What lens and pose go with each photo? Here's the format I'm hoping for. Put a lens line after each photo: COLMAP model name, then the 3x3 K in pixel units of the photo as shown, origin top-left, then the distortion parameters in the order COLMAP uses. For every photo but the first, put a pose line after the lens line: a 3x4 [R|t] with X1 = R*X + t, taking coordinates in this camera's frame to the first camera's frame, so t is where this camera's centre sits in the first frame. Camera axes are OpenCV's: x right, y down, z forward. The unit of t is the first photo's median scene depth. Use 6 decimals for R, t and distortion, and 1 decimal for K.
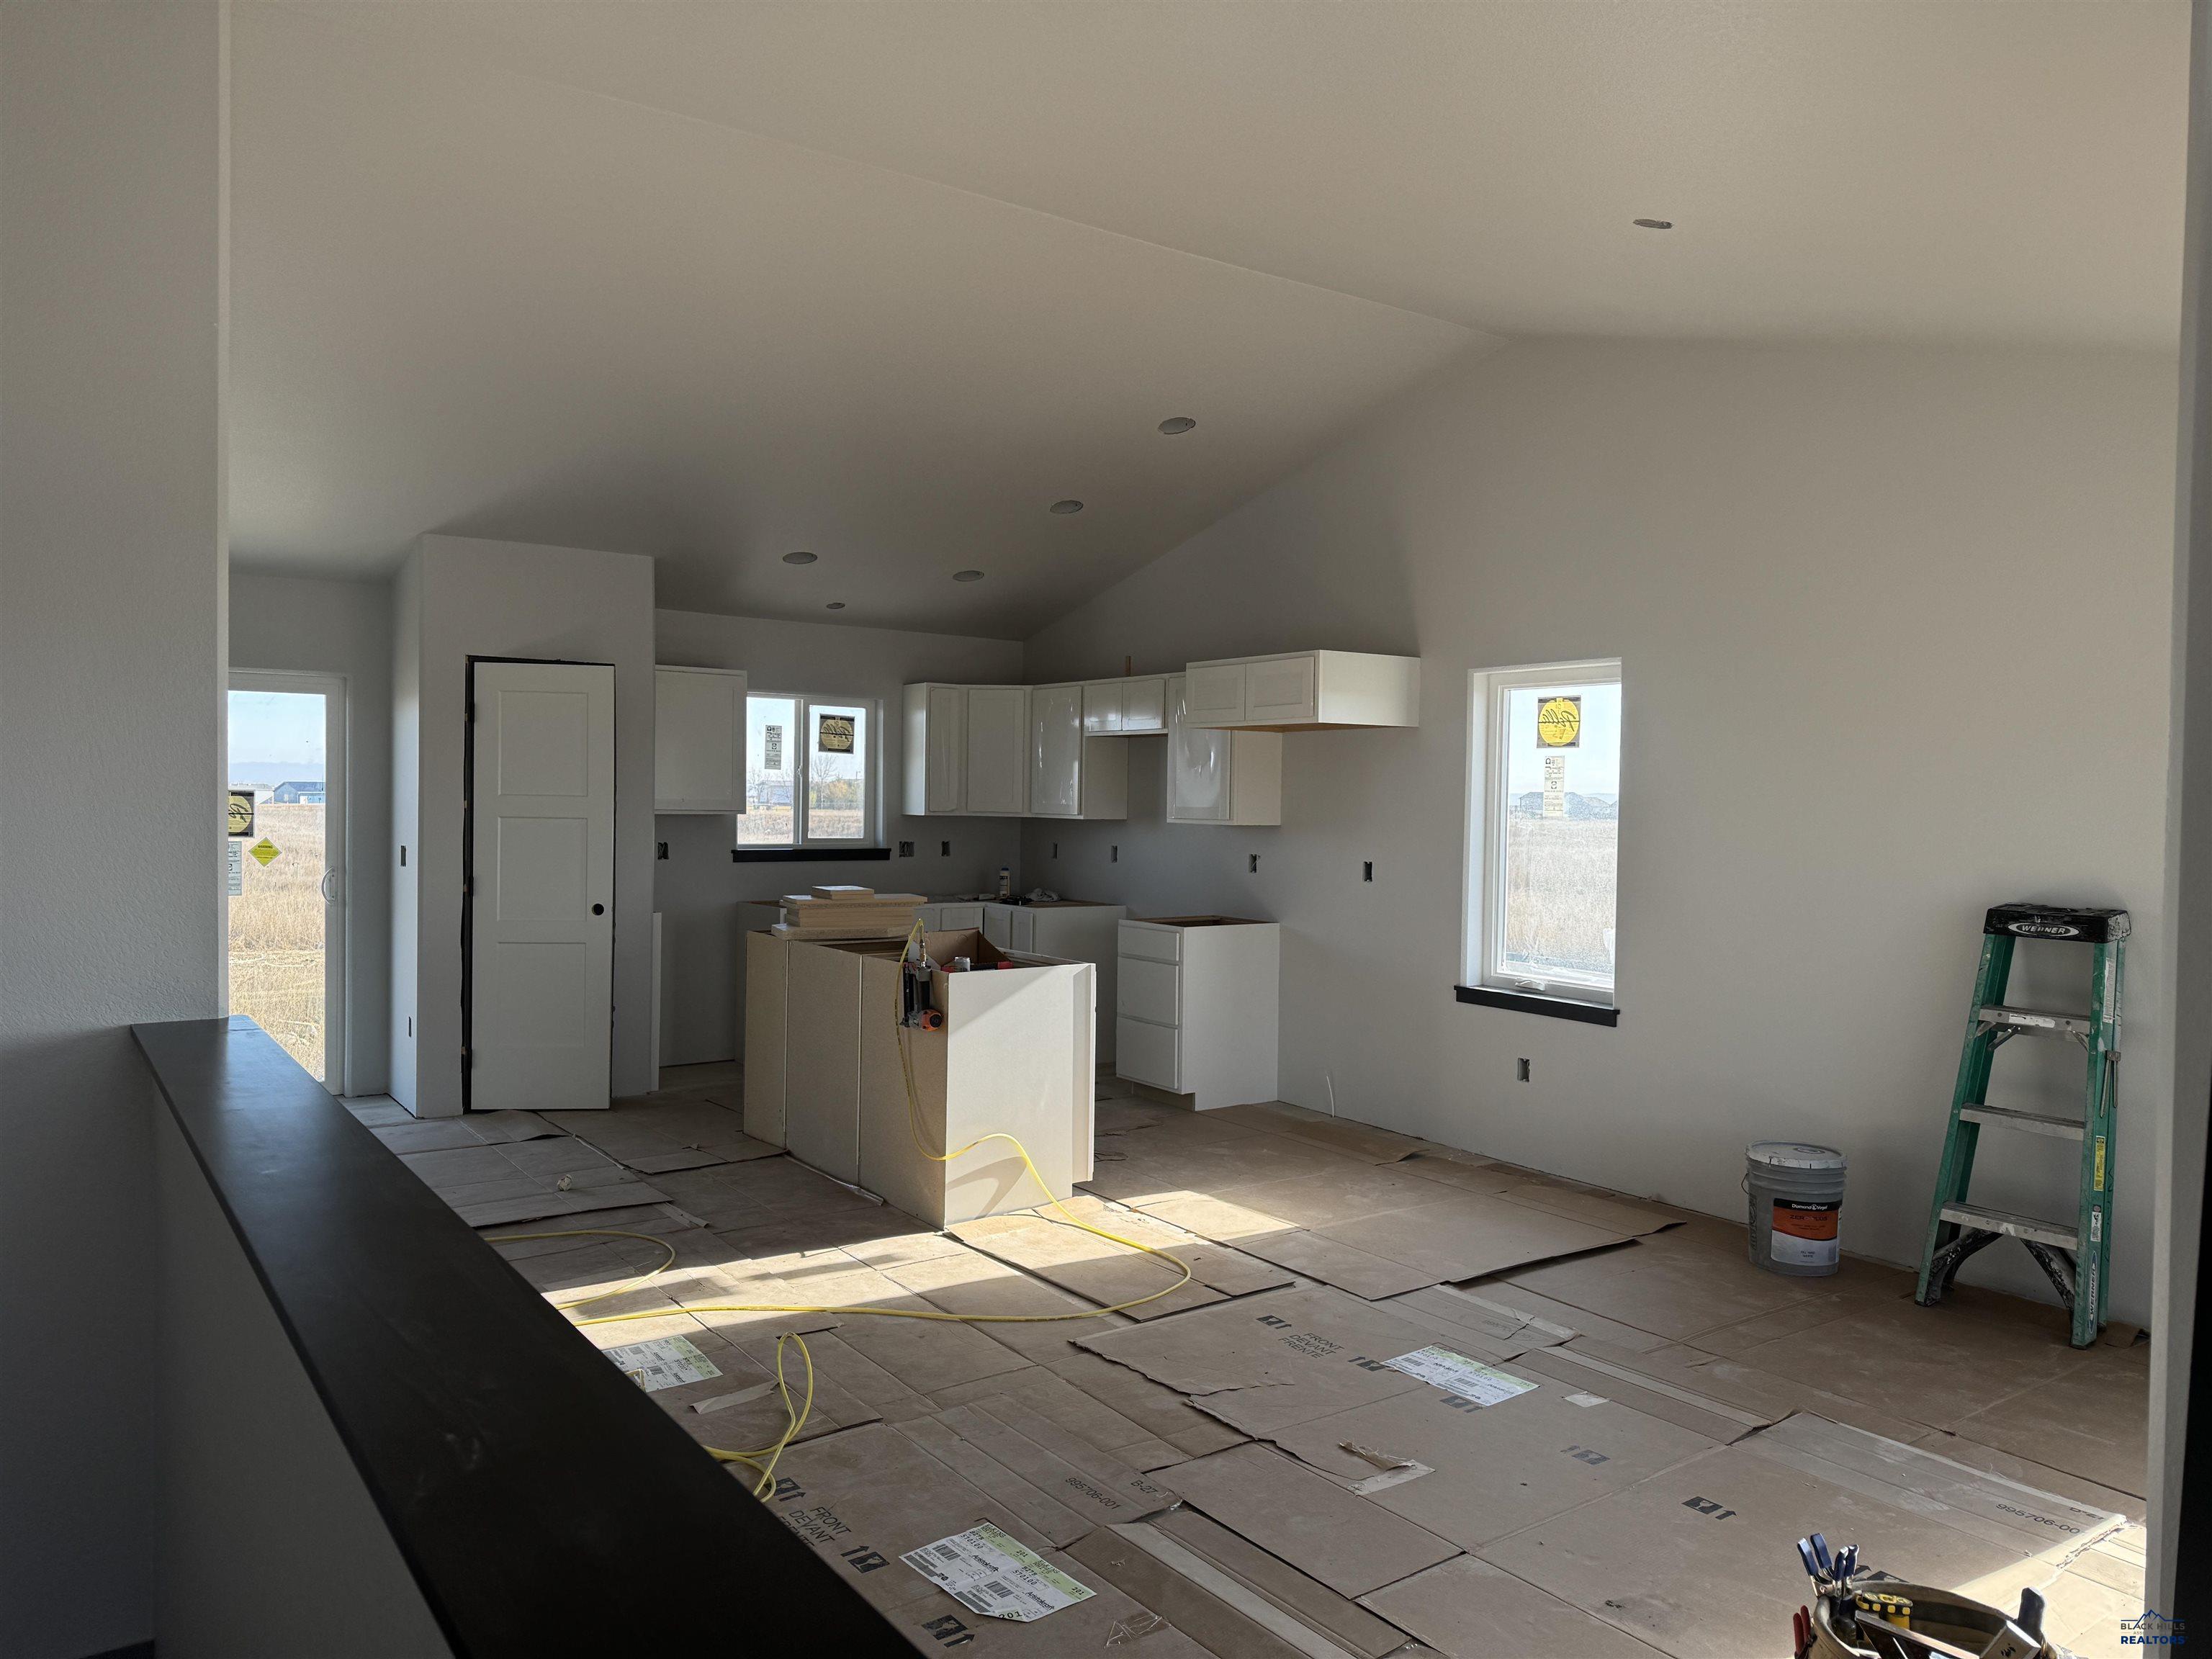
lens RADIAL K [[1563.0, 0, 1106.8], [0, 1563.0, 786.9], [0, 0, 1]] dist [-0.004404, -0.002905]
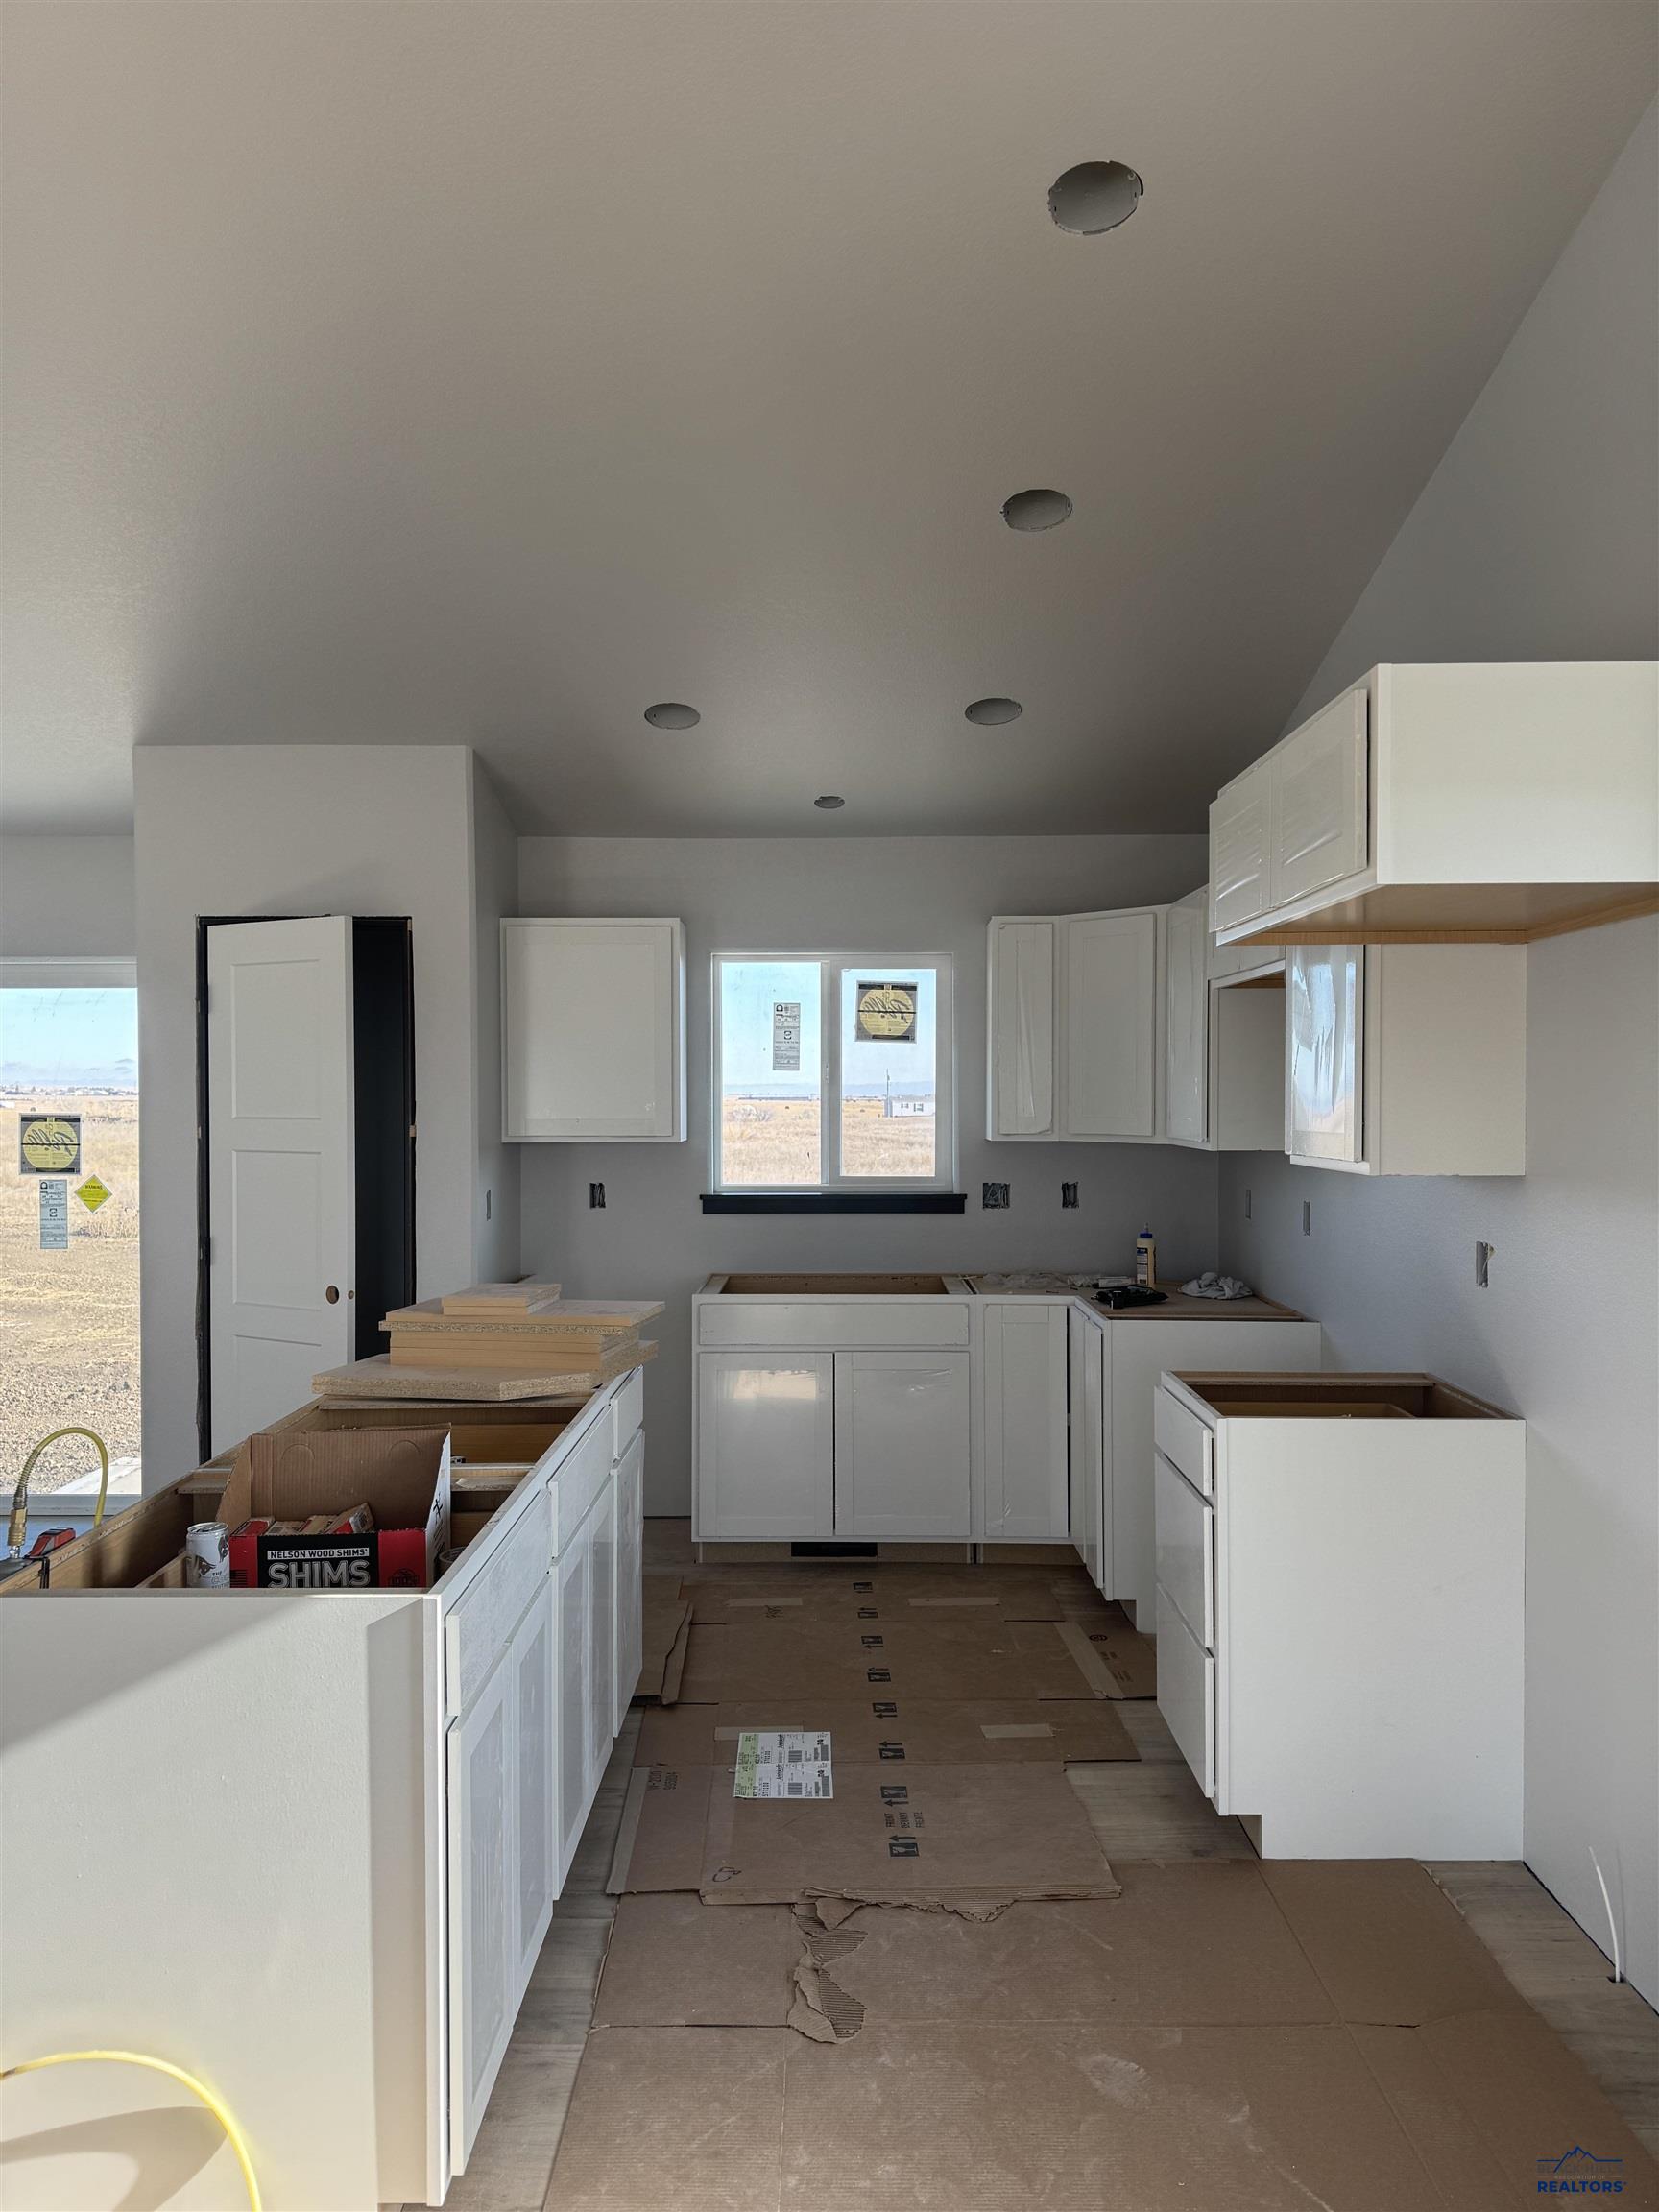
lens RADIAL K [[1519.8, 0, 829.5], [0, 1519.8, 1106.0], [0, 0, 1]] dist [0.075385, -0.078951]
pose [[0.804566, -0.012220, -0.593737, 0.178344], [0.018081, 0.999829, 0.003924, 0.001474], [0.593587, -0.013892, 0.804650, 0.505904]]
